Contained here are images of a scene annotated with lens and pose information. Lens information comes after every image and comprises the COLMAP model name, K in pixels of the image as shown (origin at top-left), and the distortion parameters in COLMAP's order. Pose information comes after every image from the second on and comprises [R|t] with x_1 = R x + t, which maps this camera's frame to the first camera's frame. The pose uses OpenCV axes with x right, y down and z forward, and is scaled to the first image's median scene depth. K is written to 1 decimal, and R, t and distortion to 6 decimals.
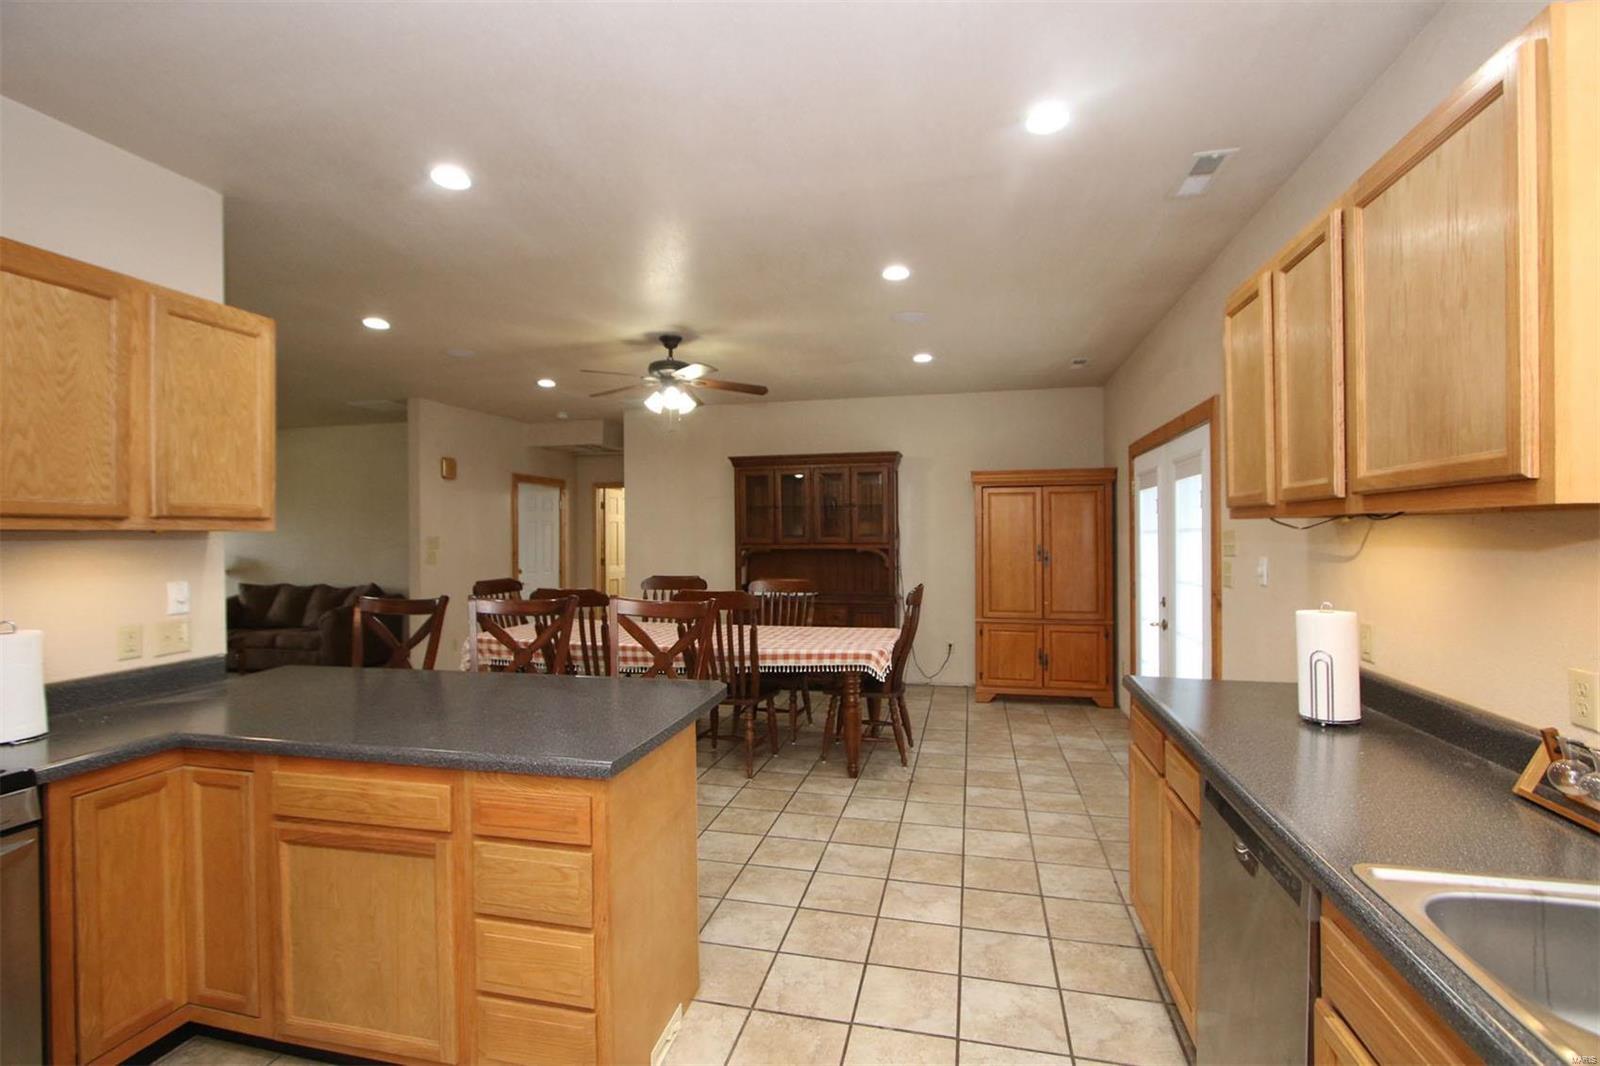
lens RADIAL K [[728.5, 0, 789.6], [0, 728.5, 526.7], [0, 0, 1]] dist [-0.009167, -0.002221]
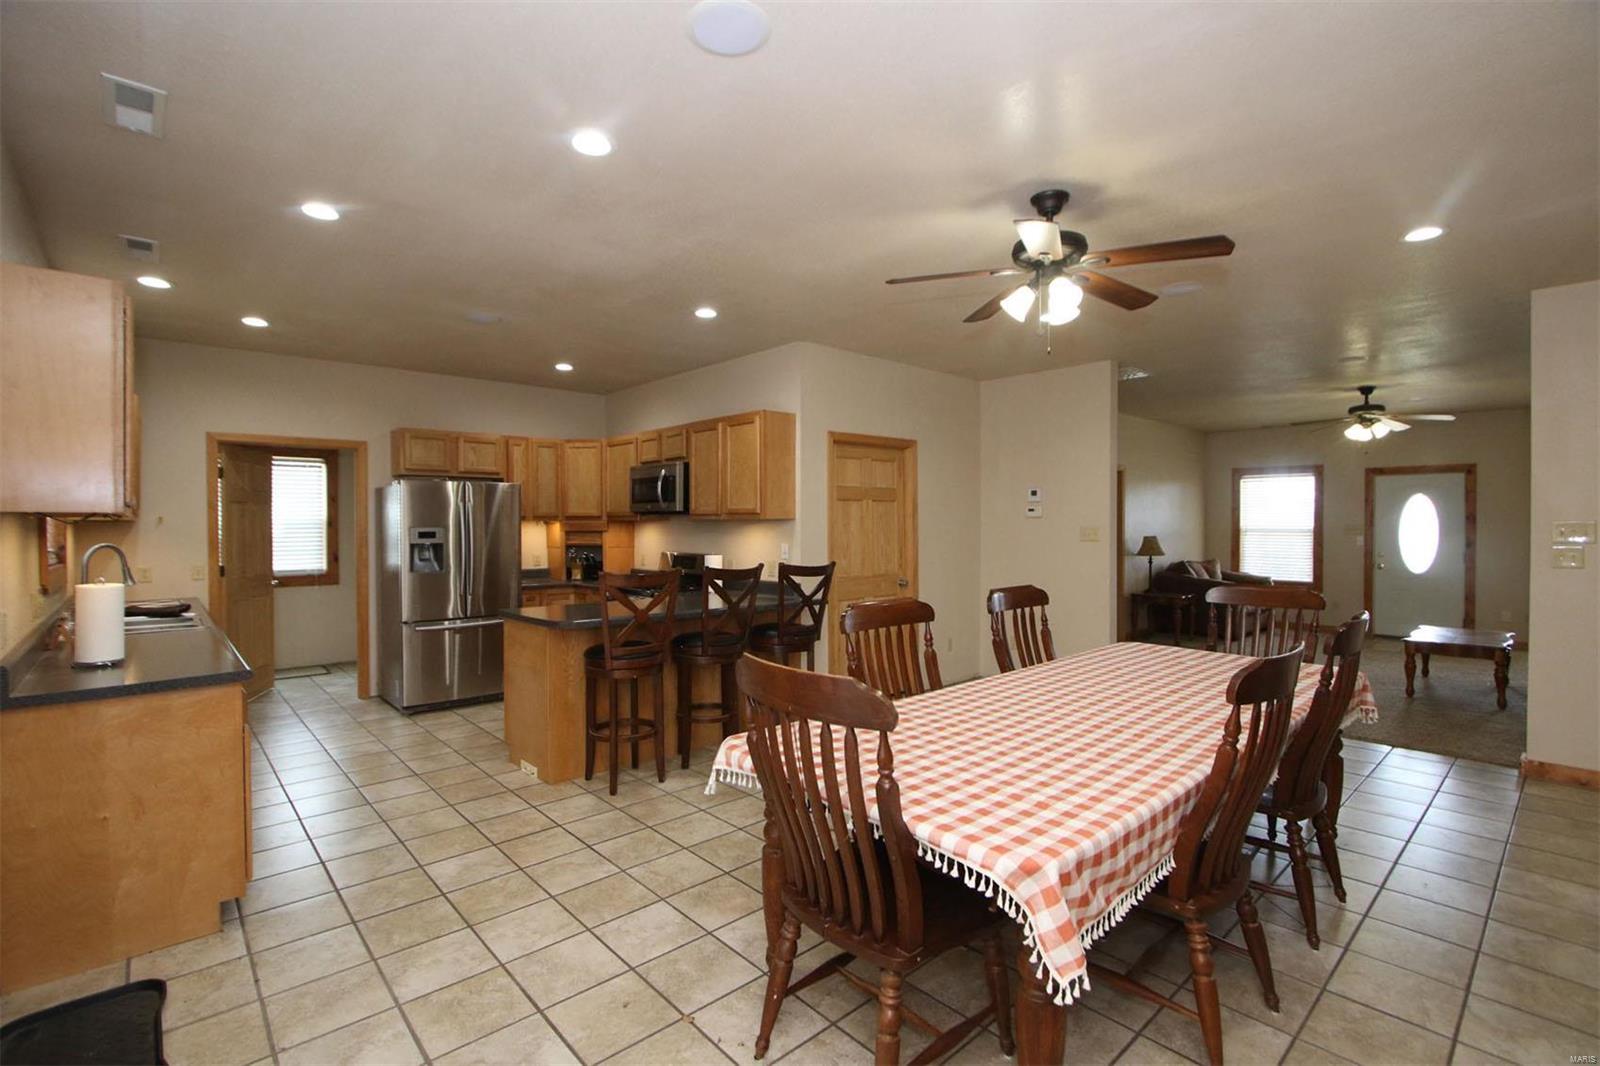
lens RADIAL K [[728.5, 0, 799.9], [0, 728.5, 530.1], [0, 0, 1]] dist [-0.009167, -0.002221]
pose [[-0.553366, 0.018468, -0.832734, 0.414882], [0.014836, 0.999814, 0.012315, 0.007007], [0.832806, -0.005540, -0.553537, 1.043489]]
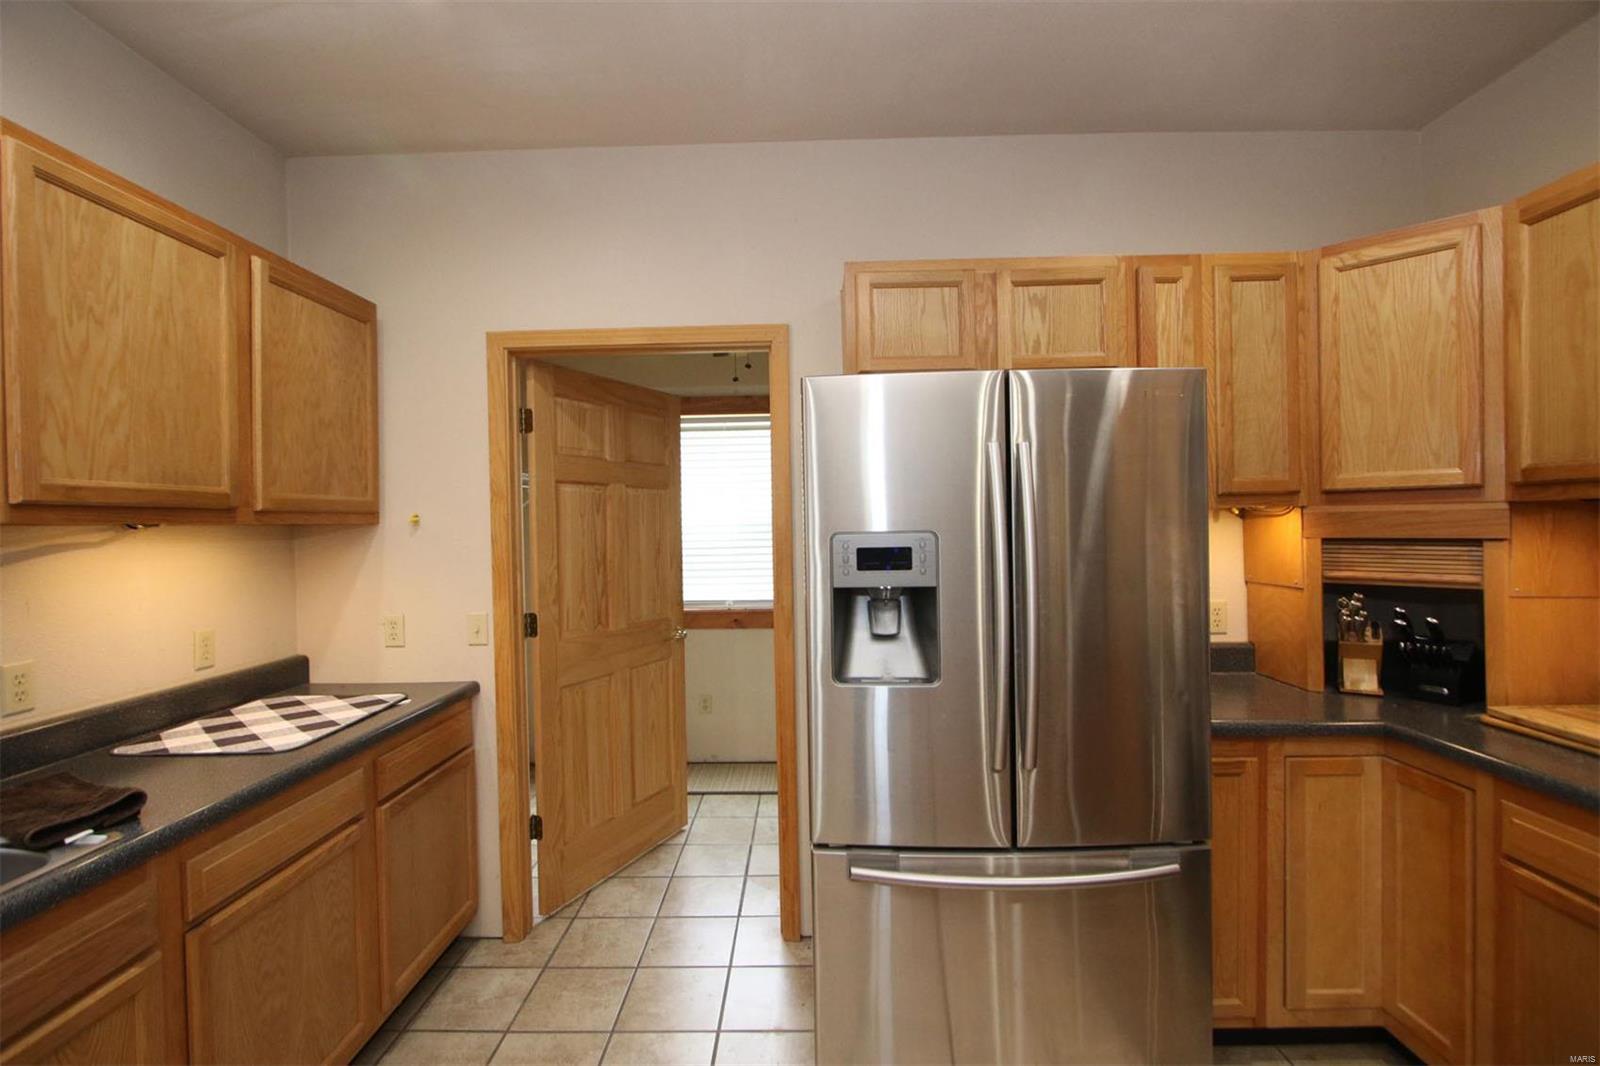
lens RADIAL K [[728.5, 0, 788.2], [0, 728.5, 529.3], [0, 0, 1]] dist [-0.009167, -0.002221]
pose [[-0.977233, 0.027713, -0.210353, -0.039630], [0.027124, 0.999616, 0.005688, 0.003263], [0.210430, -0.000147, -0.977609, 0.335032]]
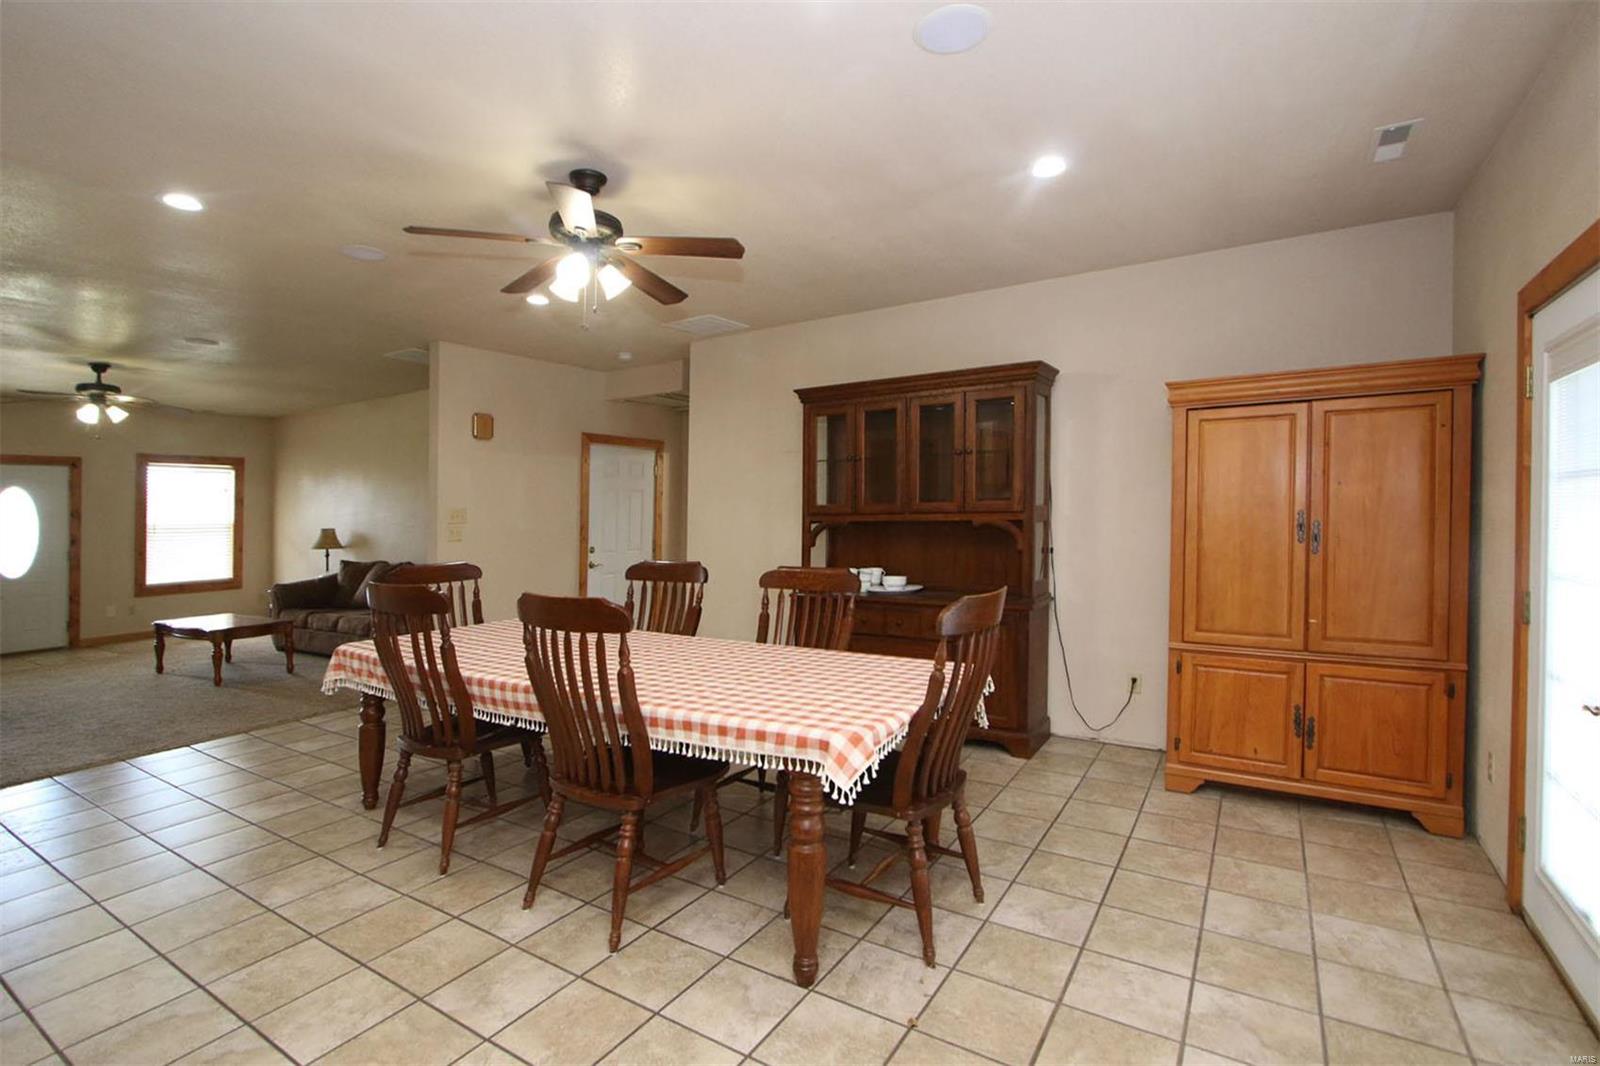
lens RADIAL K [[728.5, 0, 802.8], [0, 728.5, 534.6], [0, 0, 1]] dist [-0.009167, -0.002221]
pose [[0.947468, 0.001910, -0.319846, 0.194753], [0.012365, 0.999016, 0.042592, 0.017398], [0.319612, -0.044310, 0.946512, 0.443049]]
